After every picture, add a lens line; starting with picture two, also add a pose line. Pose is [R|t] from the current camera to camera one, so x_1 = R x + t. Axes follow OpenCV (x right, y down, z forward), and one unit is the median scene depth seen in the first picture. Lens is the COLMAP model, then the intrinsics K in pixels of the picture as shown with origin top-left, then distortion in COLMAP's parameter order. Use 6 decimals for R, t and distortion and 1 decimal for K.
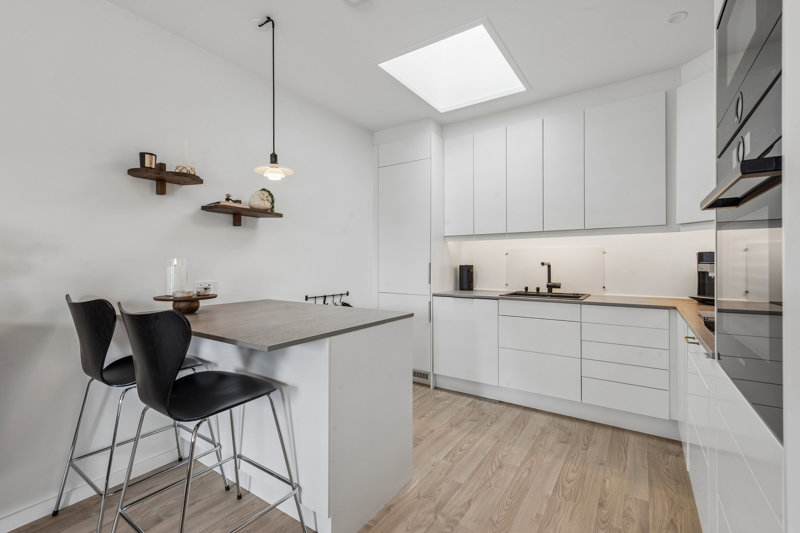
lens RADIAL K [[353.7, 0, 400.5], [0, 353.7, 263.4], [0, 0, 1]] dist [-0.000107, -0.000024]
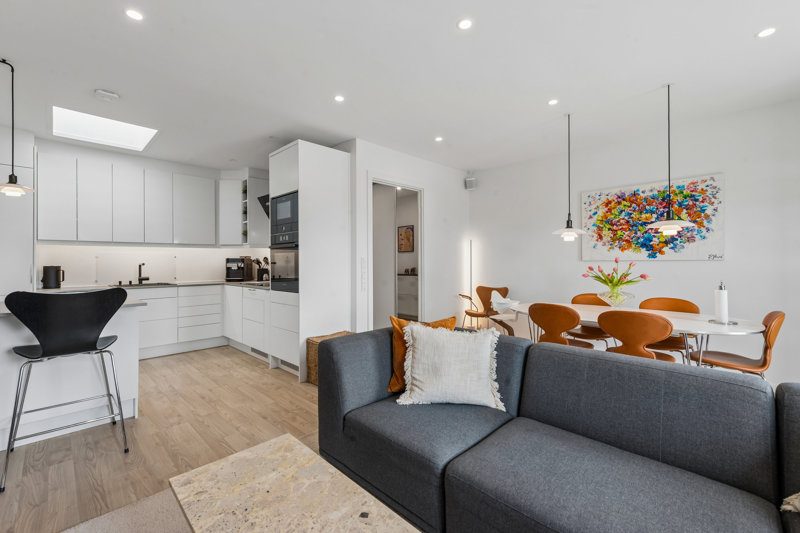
lens RADIAL K [[342.5, 0, 405.5], [0, 342.5, 259.4], [0, 0, 1]] dist [0.003187, 0.000168]
pose [[0.175399, 0.007637, 0.984468, -0.931963], [0.006083, 0.999942, -0.008841, 0.000824], [-0.984479, 0.007539, 0.175342, -0.395796]]
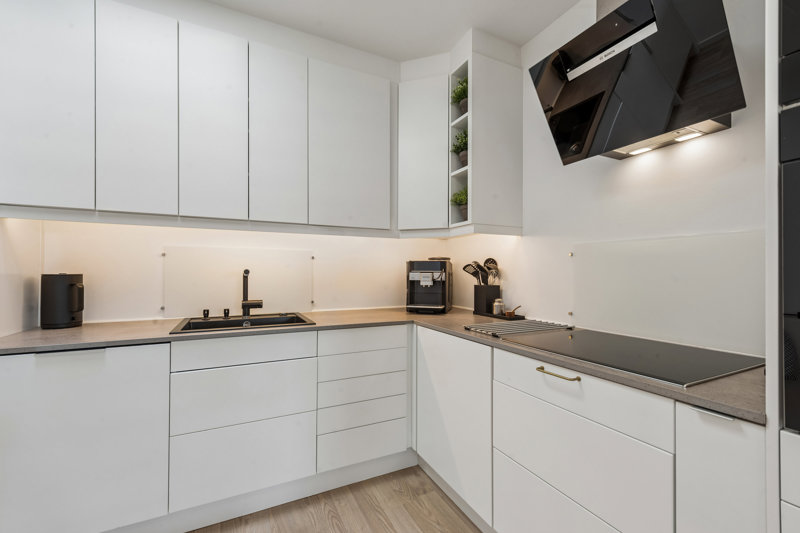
lens RADIAL K [[337.5, 0, 400.4], [0, 337.5, 269.7], [0, 0, 1]] dist [0.009697, 0.000065]
pose [[0.488976, 0.008861, 0.872252, 0.012736], [-0.005549, 0.999960, -0.007048, -0.000218], [-0.872279, -0.001394, 0.489006, 0.517907]]
